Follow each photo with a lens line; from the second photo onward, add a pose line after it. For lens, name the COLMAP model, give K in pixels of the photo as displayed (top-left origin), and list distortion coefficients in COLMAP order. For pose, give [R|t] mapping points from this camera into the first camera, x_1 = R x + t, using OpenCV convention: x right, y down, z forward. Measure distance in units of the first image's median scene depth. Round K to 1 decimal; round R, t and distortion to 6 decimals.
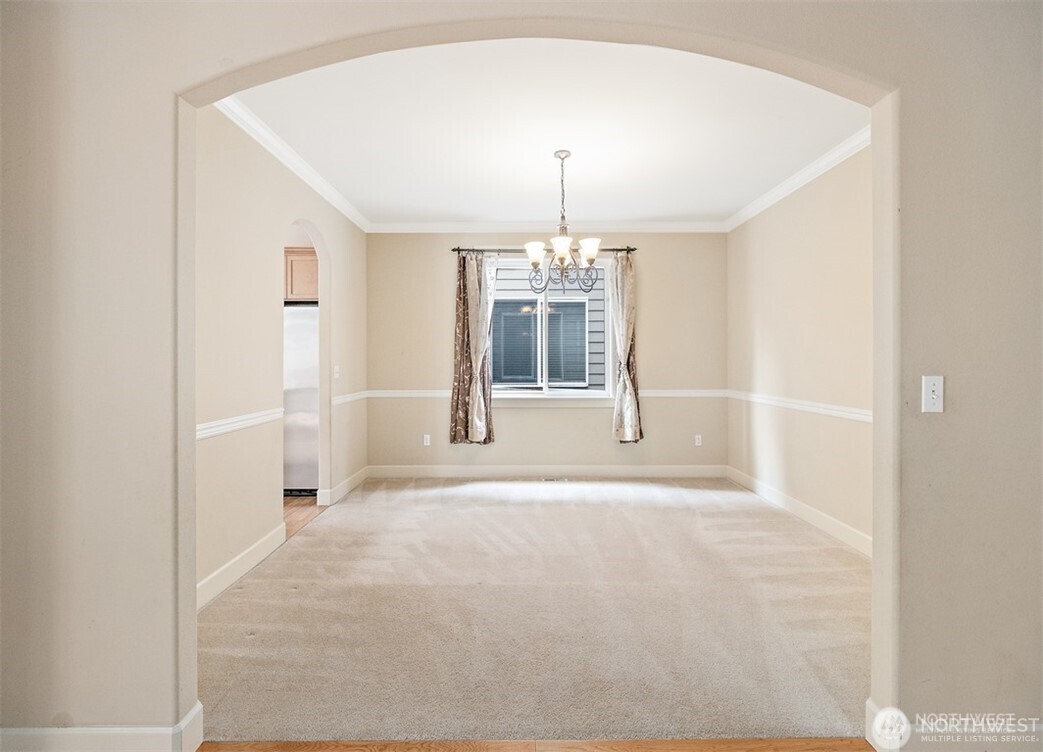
lens RADIAL K [[482.5, 0, 518.3], [0, 482.5, 361.8], [0, 0, 1]] dist [0.002143, 0.000520]
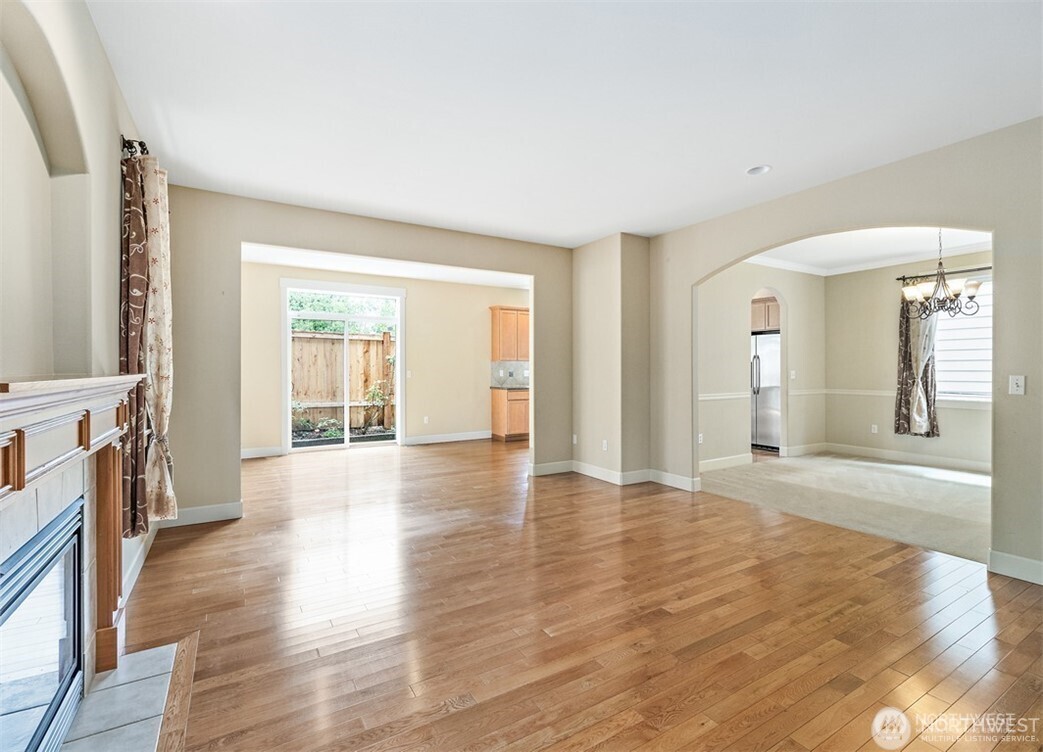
lens RADIAL K [[482.5, 0, 518.3], [0, 482.5, 361.8], [0, 0, 1]] dist [0.002143, 0.000520]
pose [[0.519279, -0.007781, -0.854569, 0.431478], [-0.003610, 0.999930, -0.011299, 0.000353], [0.854597, 0.008952, 0.519215, -0.500274]]
